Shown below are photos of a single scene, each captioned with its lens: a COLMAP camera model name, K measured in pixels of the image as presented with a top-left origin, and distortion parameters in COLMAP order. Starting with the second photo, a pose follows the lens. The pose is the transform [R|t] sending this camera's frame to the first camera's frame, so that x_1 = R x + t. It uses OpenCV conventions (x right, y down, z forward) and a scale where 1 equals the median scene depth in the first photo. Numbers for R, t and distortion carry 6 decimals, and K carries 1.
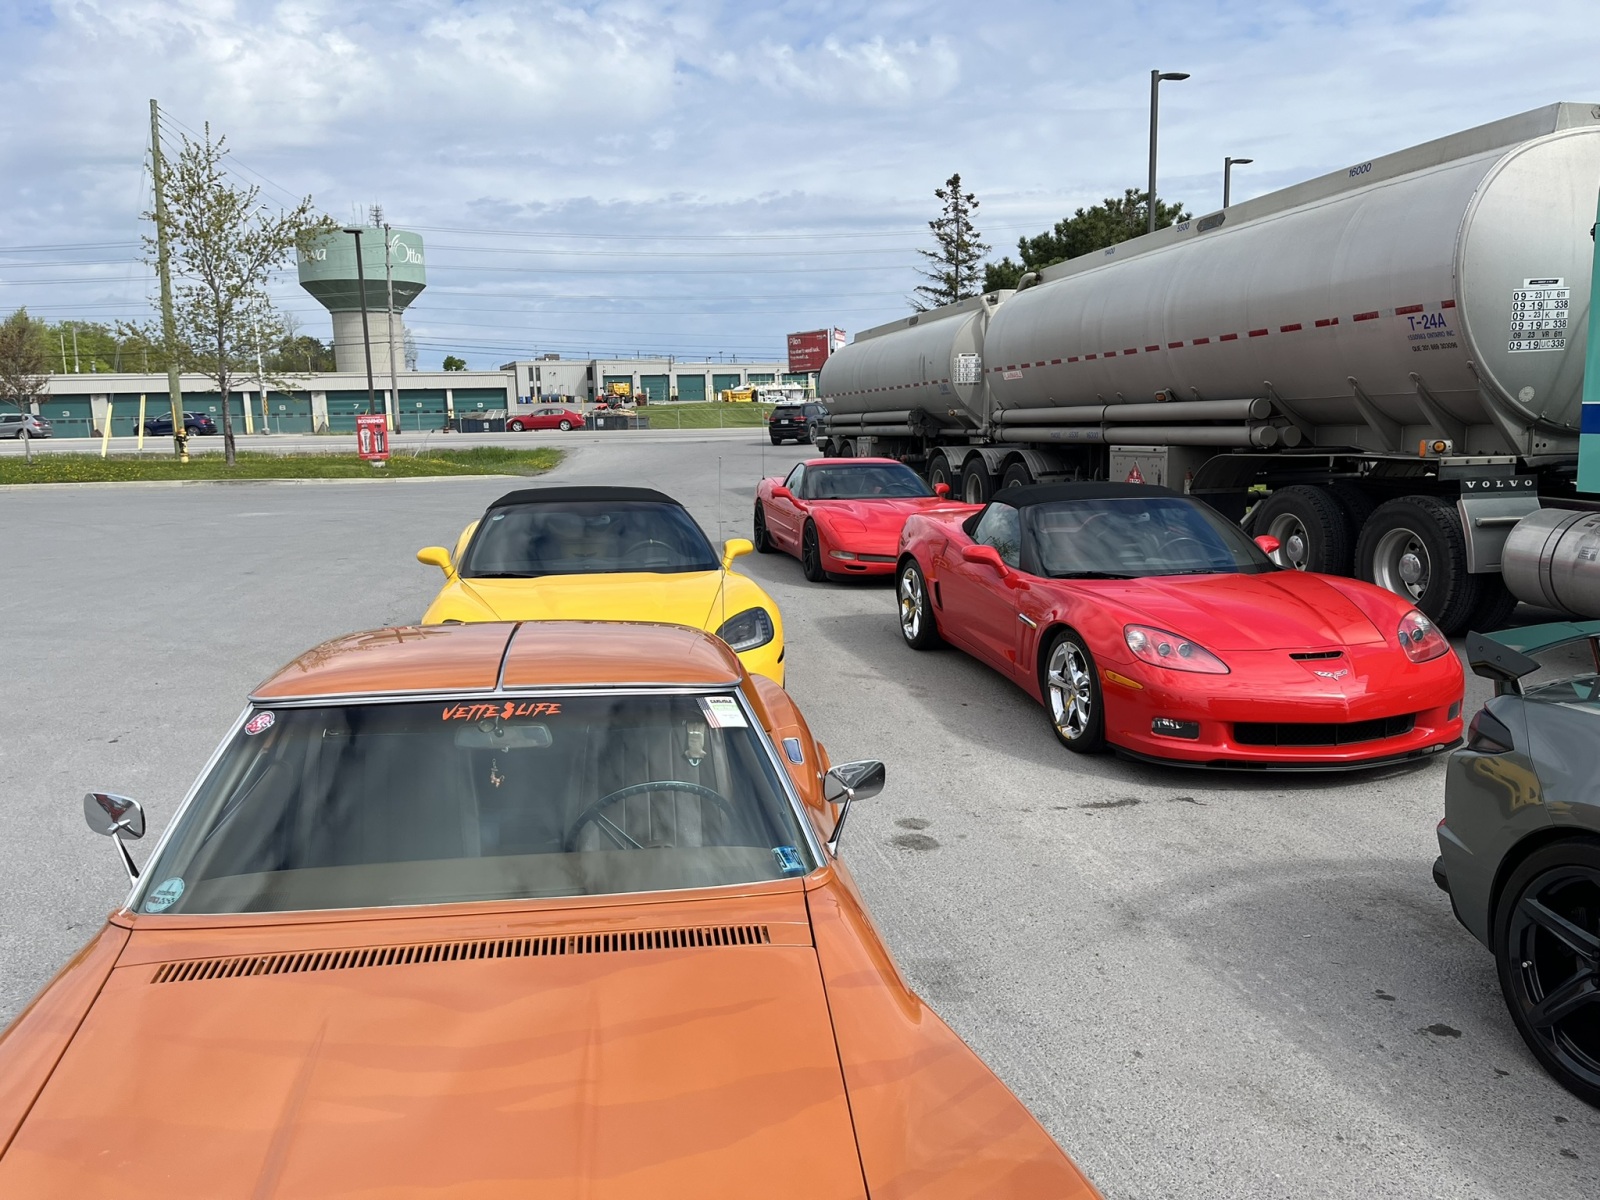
lens RADIAL K [[1218.1, 0, 798.9], [0, 1218.1, 569.1], [0, 0, 1]] dist [-0.002885, -0.001082]
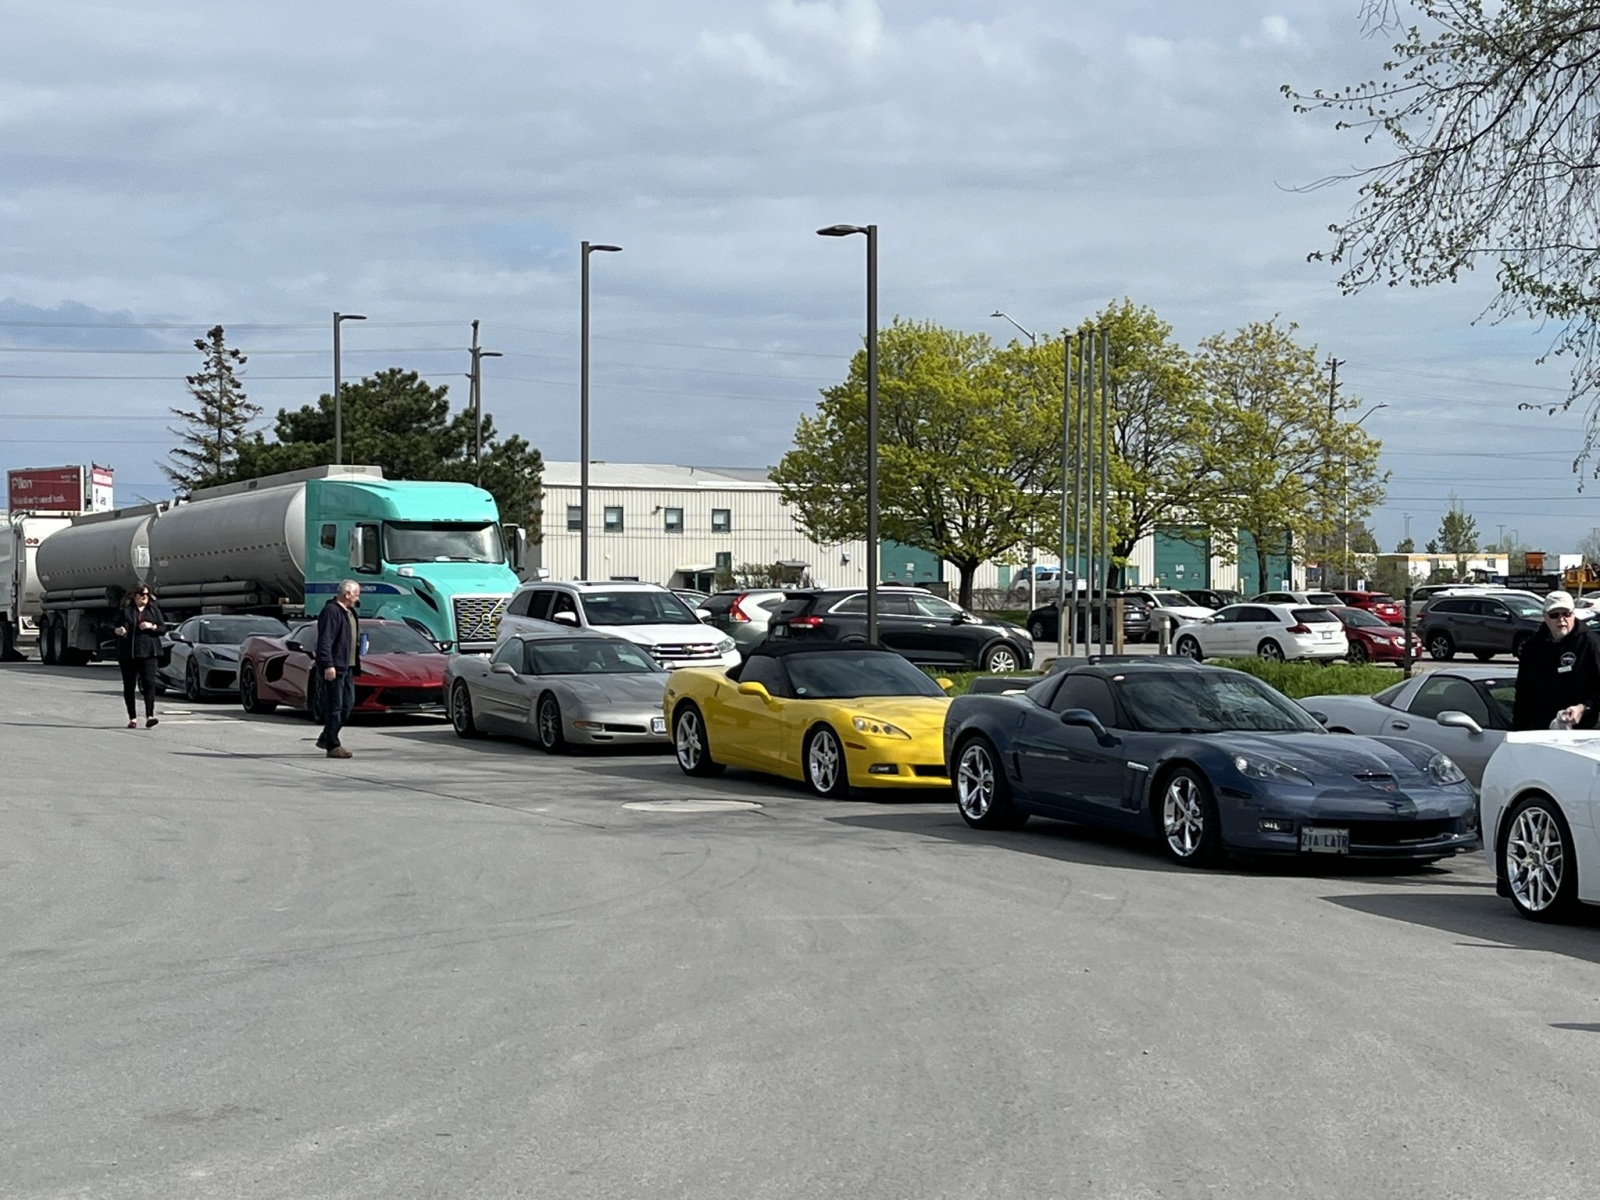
lens RADIAL K [[2834.7, 0, 800.0], [0, 2834.7, 600.0], [0, 0, 1]] dist [0.157480, 0.273384]
pose [[0.966080, 0.025871, 0.256944, 0.011415], [0.009403, 0.990785, -0.135114, 0.145434], [-0.258072, 0.132947, 0.956935, -1.013841]]
